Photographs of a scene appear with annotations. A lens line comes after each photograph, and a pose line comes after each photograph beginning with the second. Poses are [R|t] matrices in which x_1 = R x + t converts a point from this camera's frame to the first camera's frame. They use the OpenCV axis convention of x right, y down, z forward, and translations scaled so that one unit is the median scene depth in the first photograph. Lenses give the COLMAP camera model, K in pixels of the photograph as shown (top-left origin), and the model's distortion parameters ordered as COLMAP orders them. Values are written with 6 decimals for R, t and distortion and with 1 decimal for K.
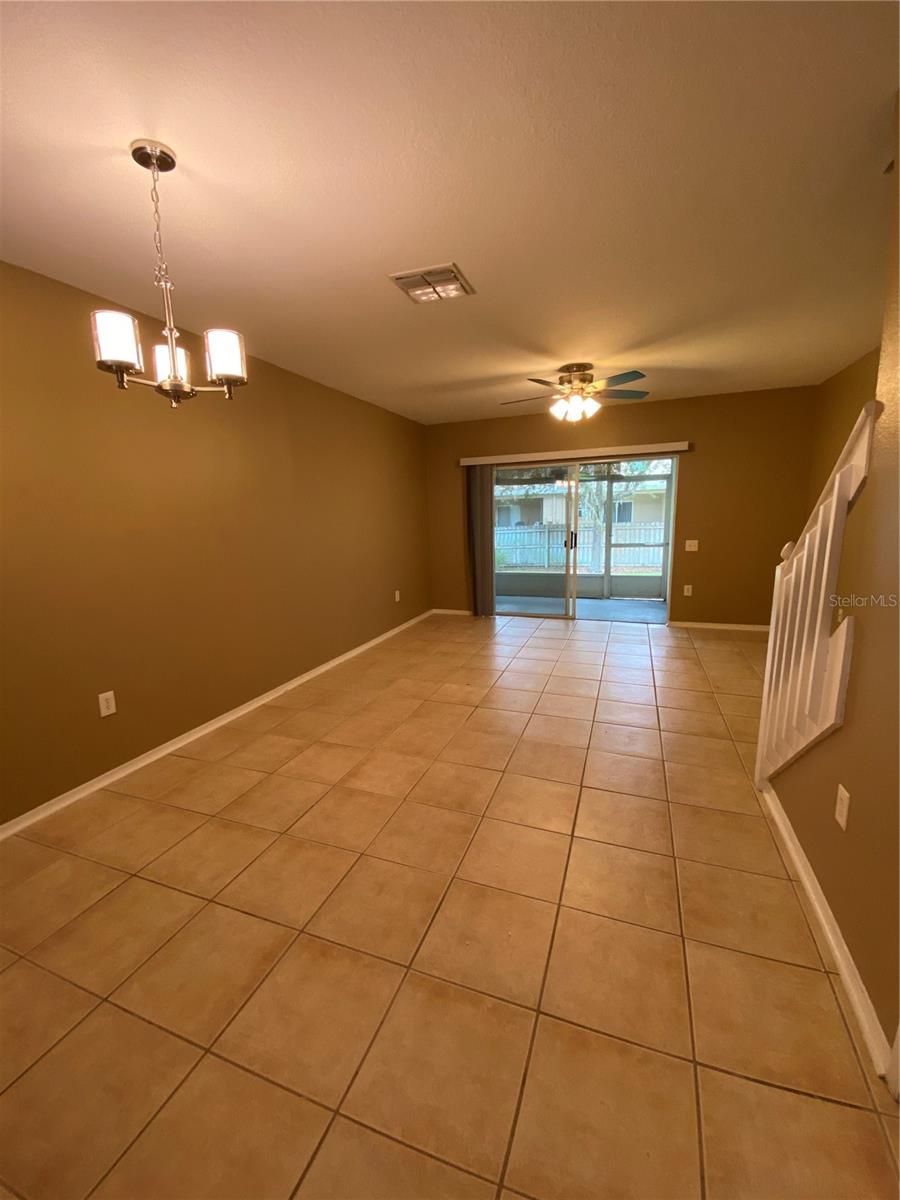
lens RADIAL K [[477.9, 0, 469.6], [0, 477.9, 593.6], [0, 0, 1]] dist [-0.000106, -0.000022]
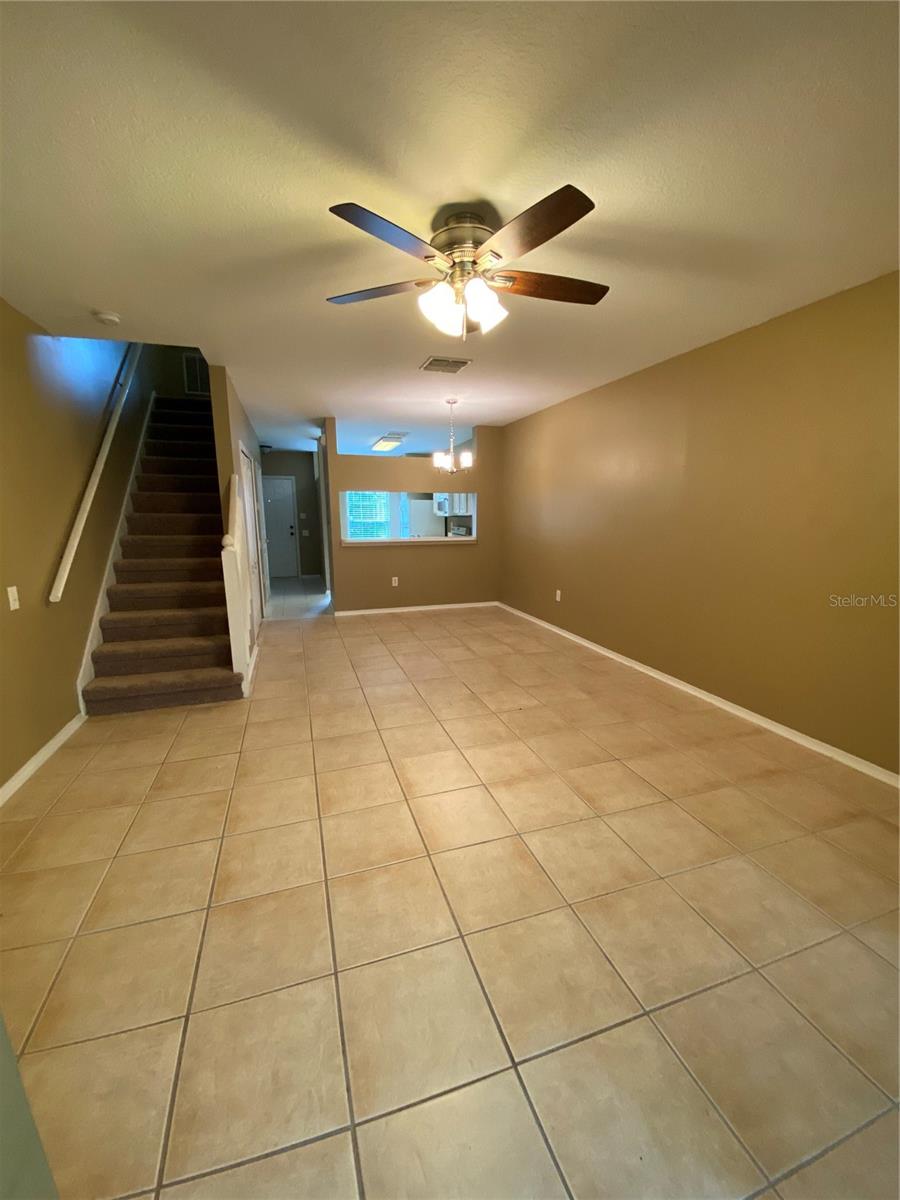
lens RADIAL K [[477.9, 0, 469.6], [0, 477.9, 593.6], [0, 0, 1]] dist [-0.000106, -0.000022]
pose [[-0.776160, 0.139658, -0.614874, 0.633912], [-0.080945, 0.945024, 0.316823, -0.309924], [0.625318, 0.295677, -0.722186, 1.643324]]
